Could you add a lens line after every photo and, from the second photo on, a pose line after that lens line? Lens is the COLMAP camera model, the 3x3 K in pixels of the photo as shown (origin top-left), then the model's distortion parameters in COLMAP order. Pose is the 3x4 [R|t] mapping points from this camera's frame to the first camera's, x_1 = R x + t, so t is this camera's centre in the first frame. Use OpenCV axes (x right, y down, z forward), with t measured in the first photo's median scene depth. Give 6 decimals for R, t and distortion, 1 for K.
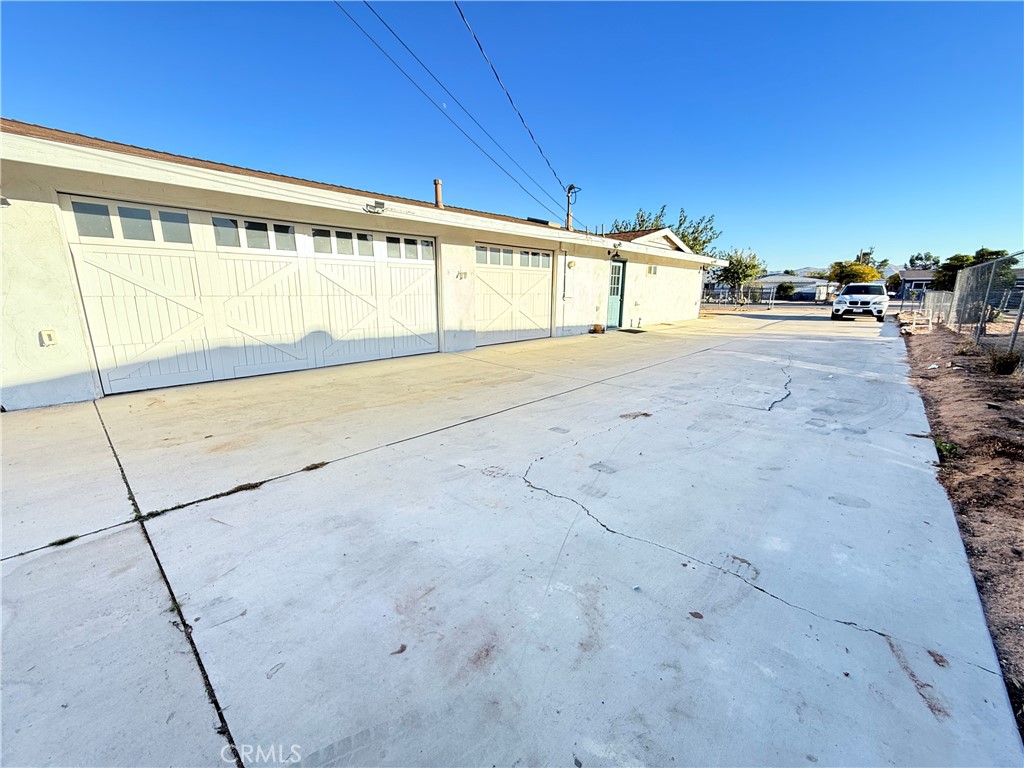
lens RADIAL K [[409.7, 0, 511.7], [0, 409.7, 383.8], [0, 0, 1]] dist [0.000292, 0.000238]
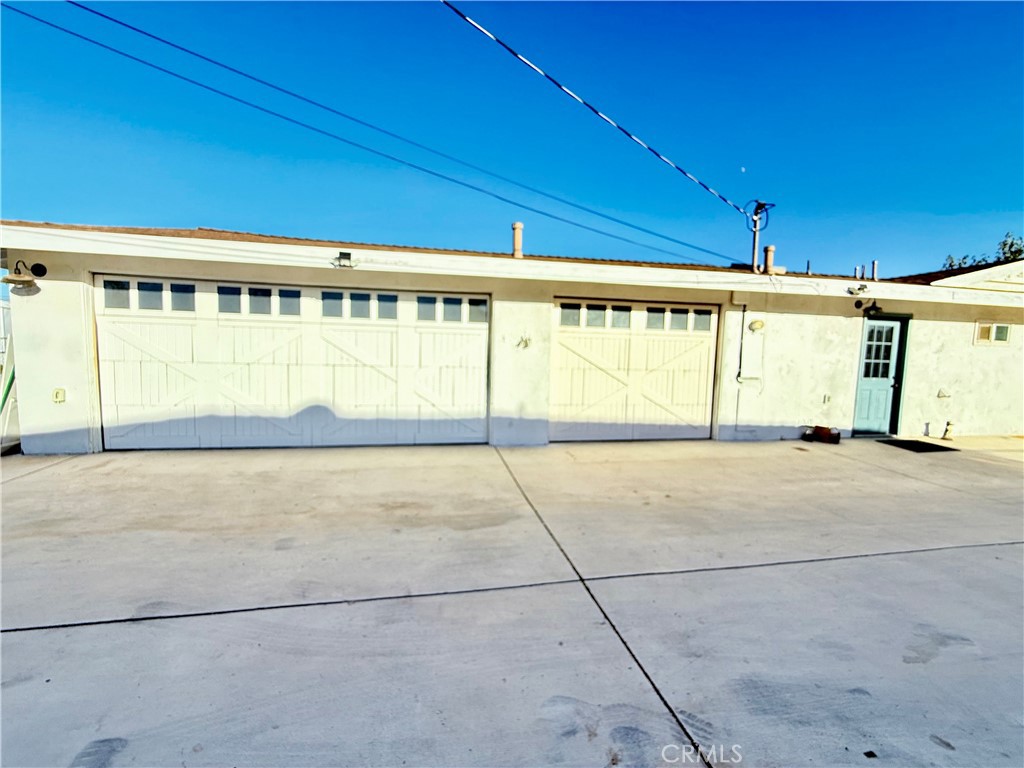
lens RADIAL K [[409.7, 0, 516.5], [0, 409.7, 383.1], [0, 0, 1]] dist [0.000292, 0.000238]
pose [[0.805442, 0.053755, -0.590232, 0.240260], [-0.150829, 0.981681, -0.116418, -0.088737], [0.573161, 0.182792, 0.798795, 0.350221]]
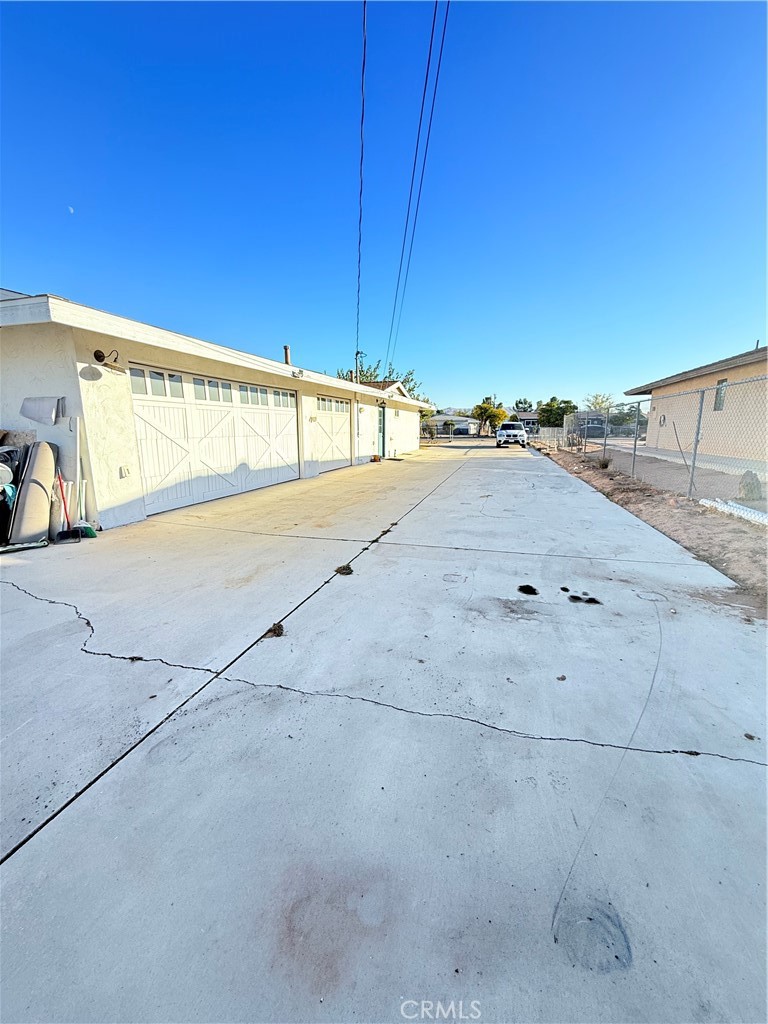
lens RADIAL K [[409.7, 0, 386.4], [0, 409.7, 506.5], [0, 0, 1]] dist [0.000292, 0.000238]
pose [[0.896068, -0.090220, 0.434652, -0.413055], [0.104376, 0.994499, -0.008751, 0.040904], [-0.431472, 0.053209, 0.900556, -0.222025]]
